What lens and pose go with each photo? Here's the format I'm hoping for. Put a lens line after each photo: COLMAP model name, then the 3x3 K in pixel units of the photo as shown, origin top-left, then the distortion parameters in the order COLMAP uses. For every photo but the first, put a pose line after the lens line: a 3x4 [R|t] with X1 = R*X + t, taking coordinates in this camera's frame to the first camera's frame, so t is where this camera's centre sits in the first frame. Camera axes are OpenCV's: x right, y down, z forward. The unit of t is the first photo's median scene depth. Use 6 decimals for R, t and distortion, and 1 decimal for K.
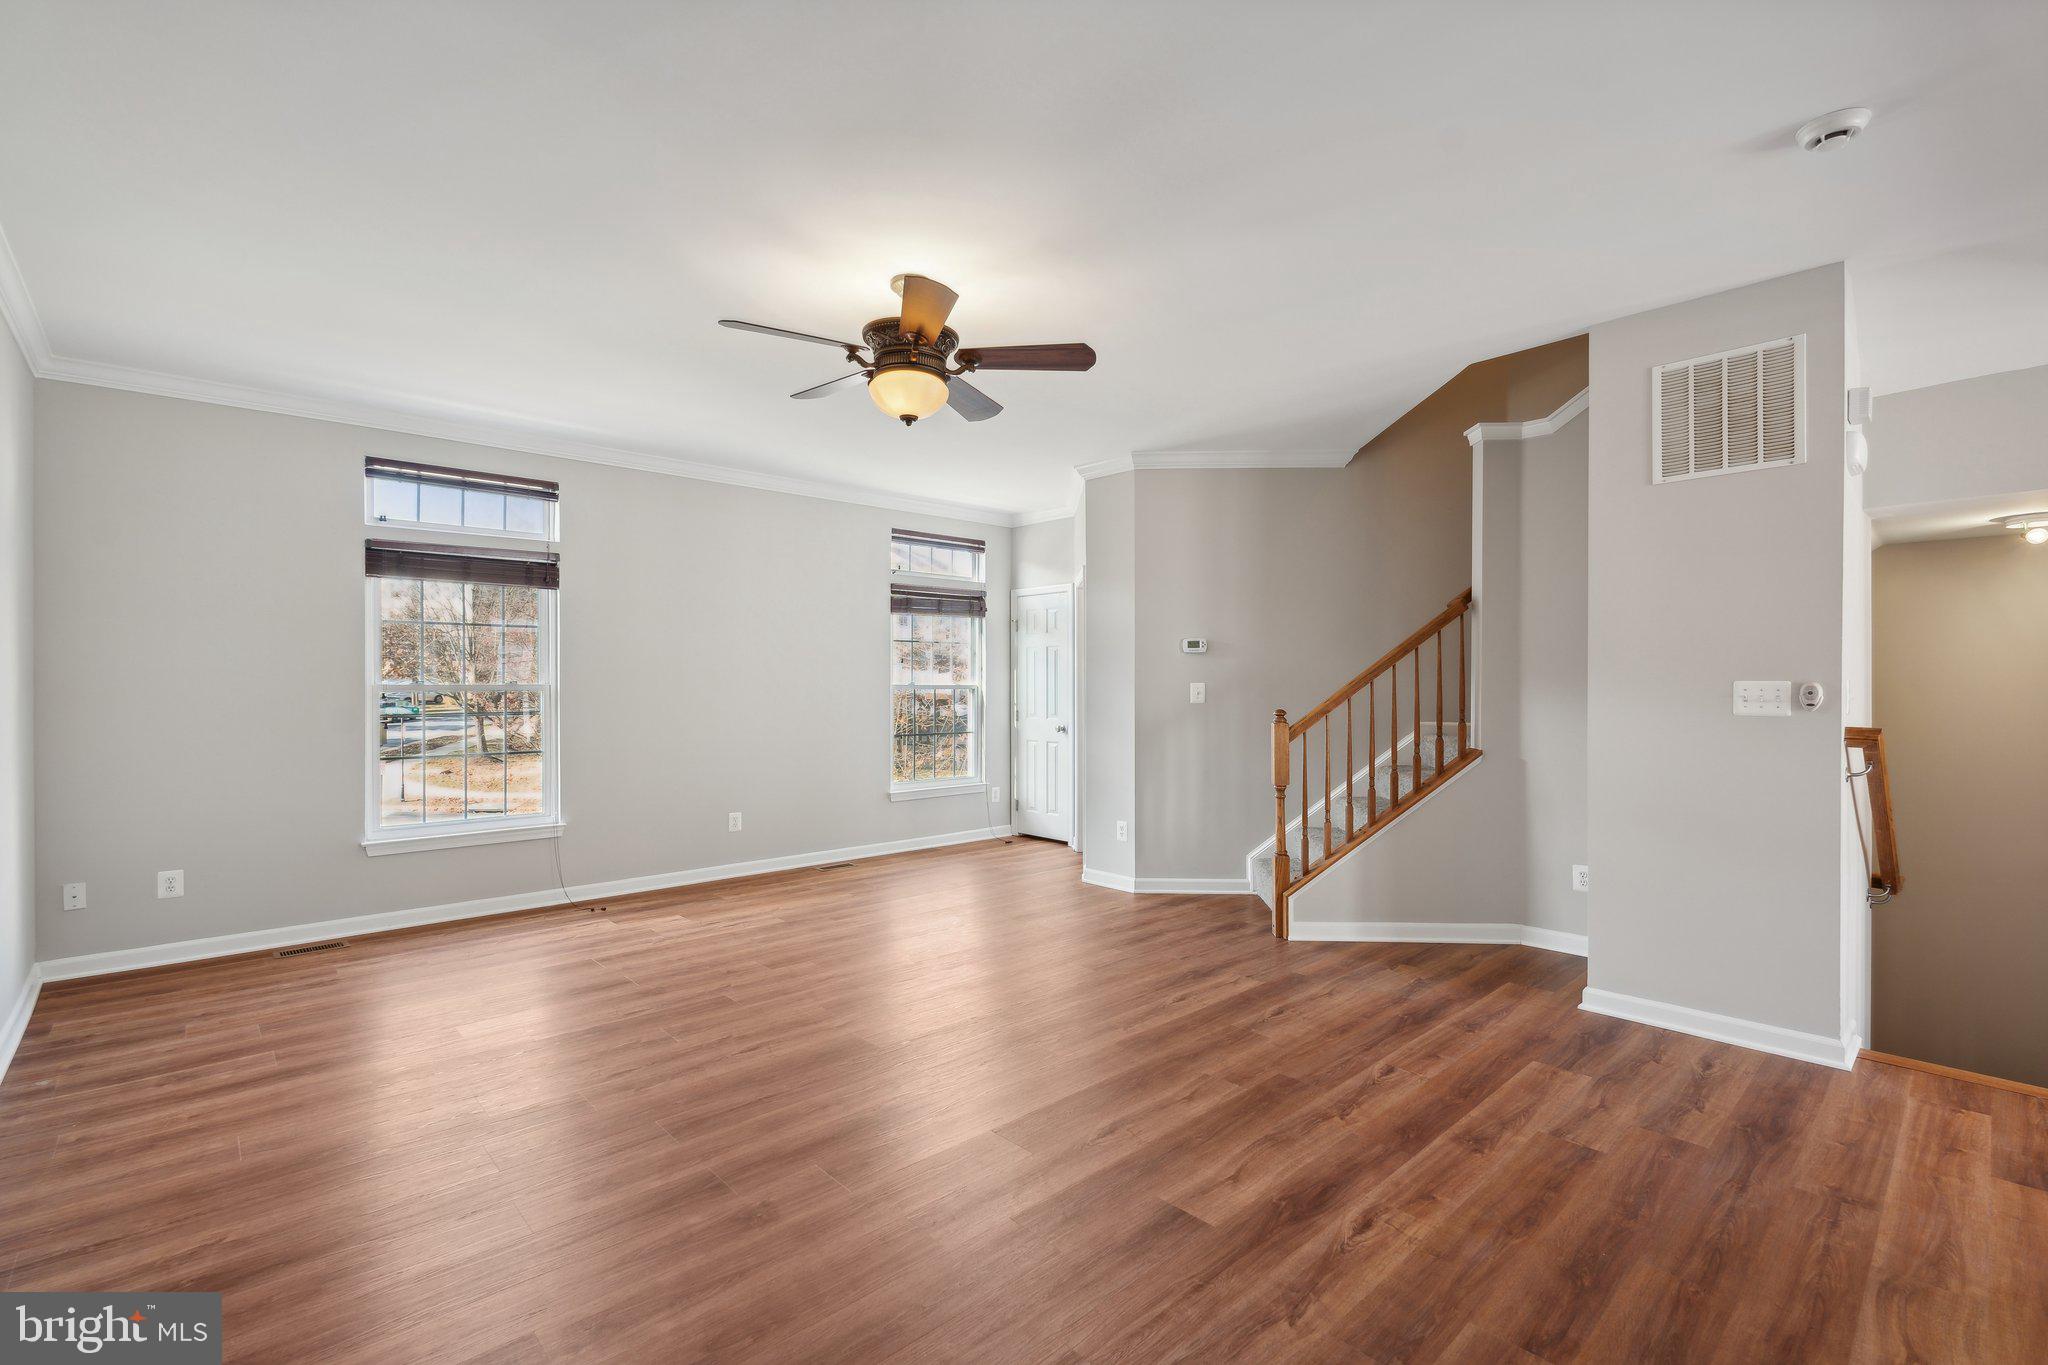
lens RADIAL K [[891.3, 0, 1024.0], [0, 891.3, 682.5], [0, 0, 1]] dist [-0.000500, -0.000039]
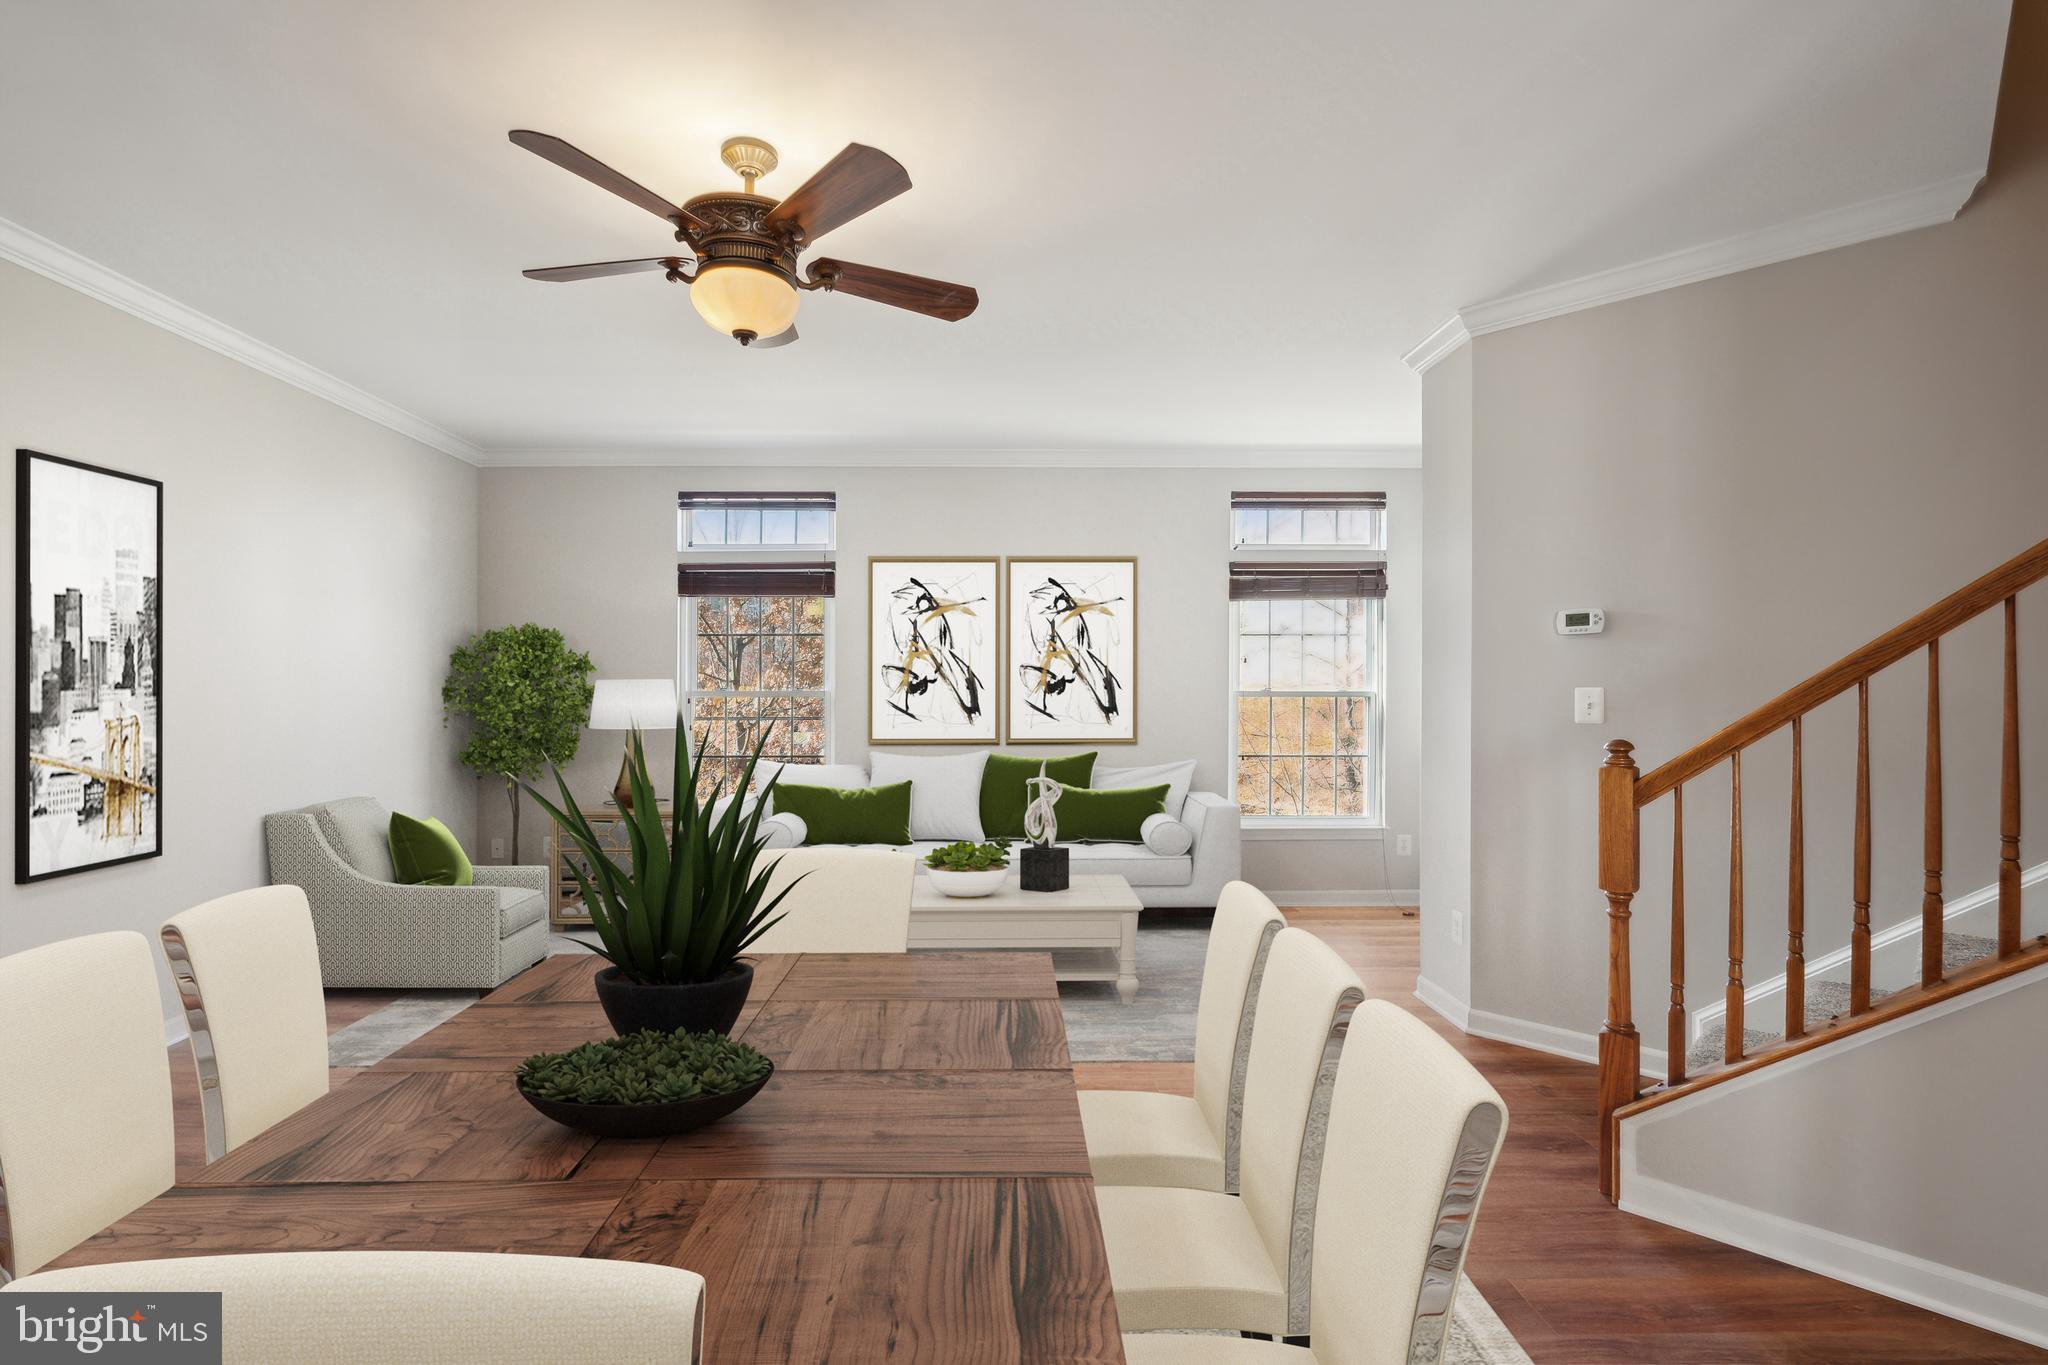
lens RADIAL K [[929.3, 0, 1011.6], [0, 929.3, 687.9], [0, 0, 1]] dist [-0.002857, -0.000428]
pose [[0.751585, -0.001253, -0.659635, 0.309929], [0.001873, 0.999998, 0.000234, -0.000164], [0.659633, -0.001412, 0.751586, 0.316072]]
